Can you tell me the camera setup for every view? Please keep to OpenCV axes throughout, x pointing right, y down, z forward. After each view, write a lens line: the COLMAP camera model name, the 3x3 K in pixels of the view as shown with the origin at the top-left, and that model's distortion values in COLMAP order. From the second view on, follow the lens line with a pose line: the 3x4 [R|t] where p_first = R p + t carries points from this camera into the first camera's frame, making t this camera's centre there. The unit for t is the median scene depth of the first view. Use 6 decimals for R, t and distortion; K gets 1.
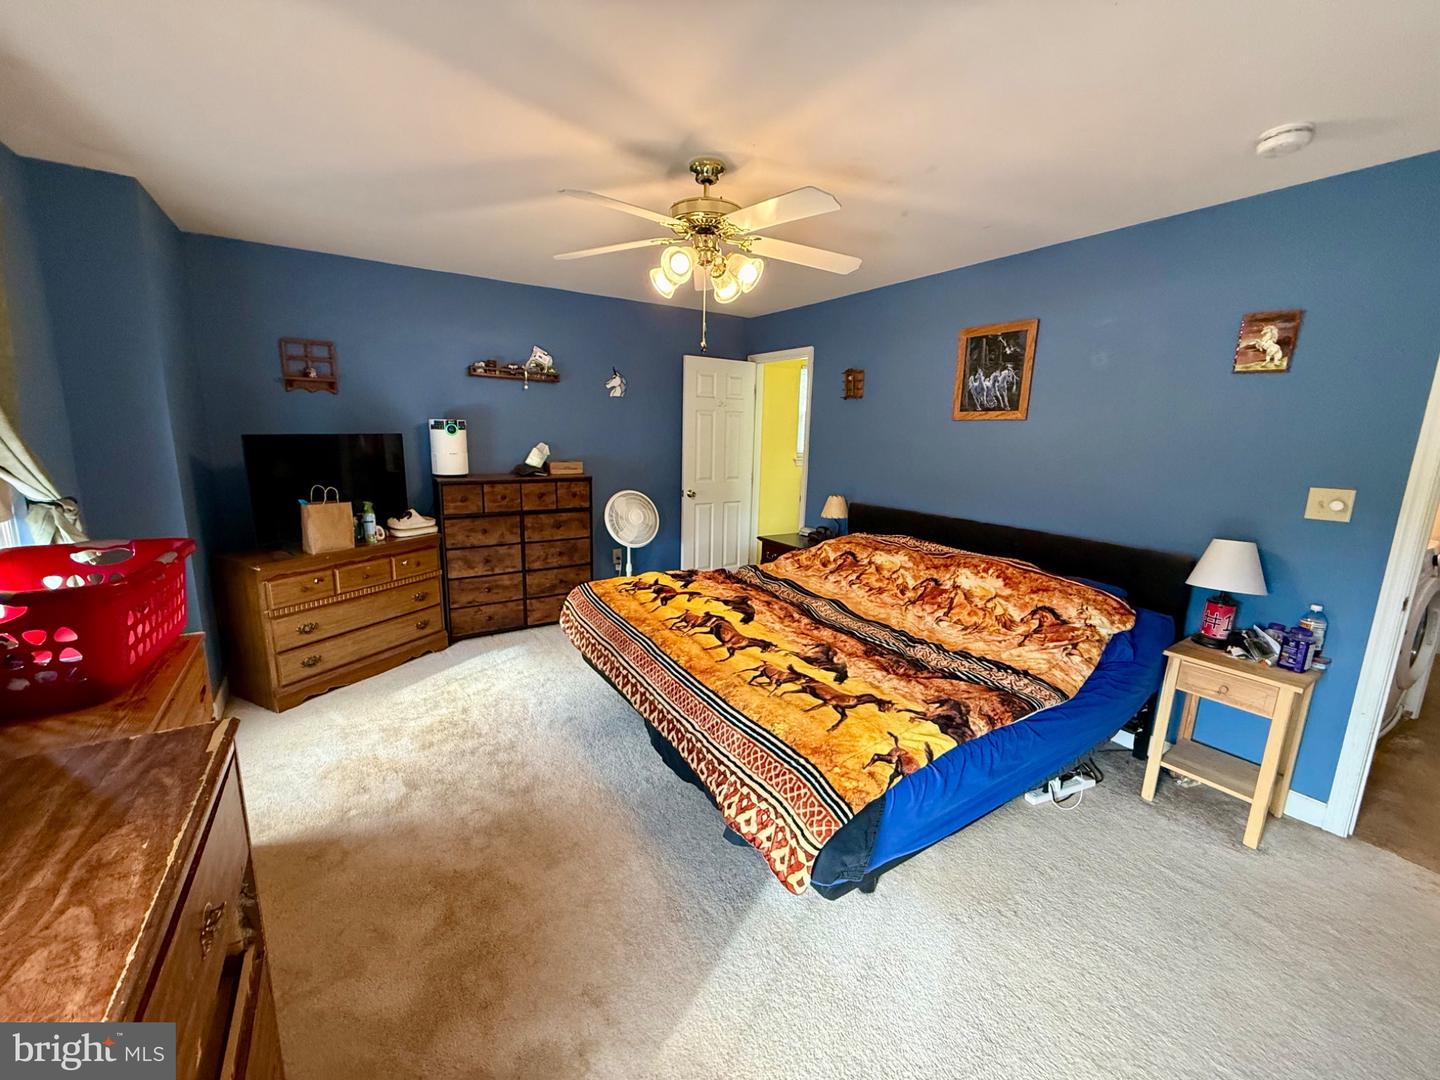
lens RADIAL K [[570.4, 0, 714.9], [0, 570.4, 539.4], [0, 0, 1]] dist [0.015327, -0.003219]
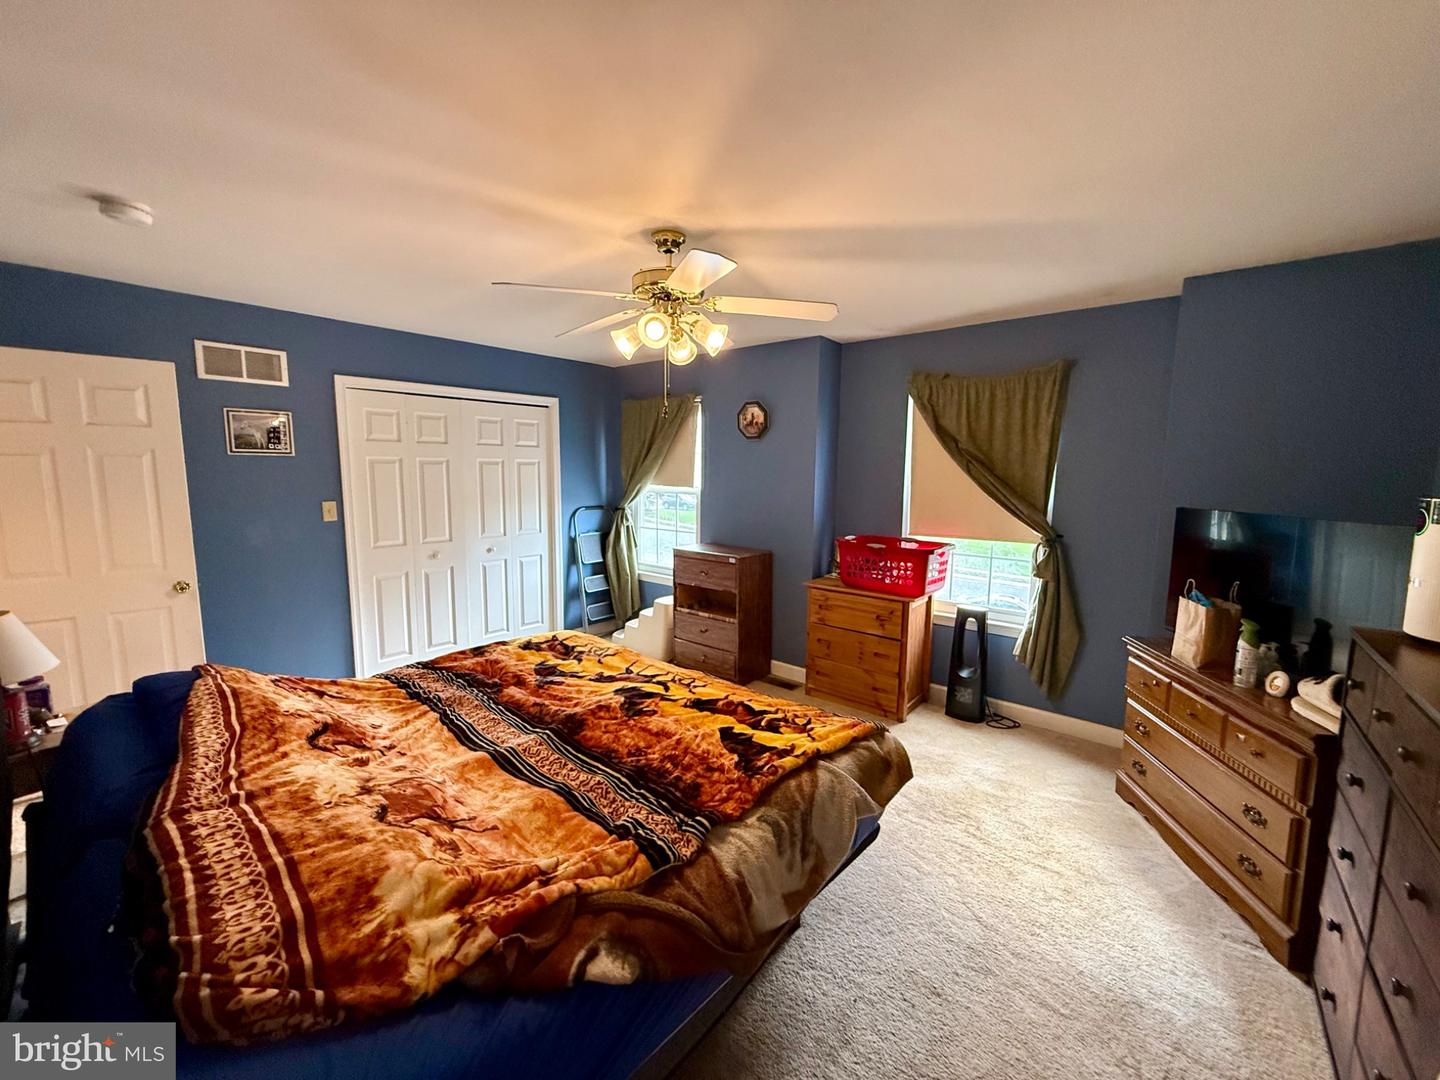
lens RADIAL K [[570.4, 0, 714.9], [0, 570.4, 539.4], [0, 0, 1]] dist [0.015327, -0.003219]
pose [[-0.965319, -0.031931, -0.259115, 0.286500], [-0.118388, 0.938121, 0.325443, -0.367432], [0.232690, 0.344832, -0.909366, 1.632322]]
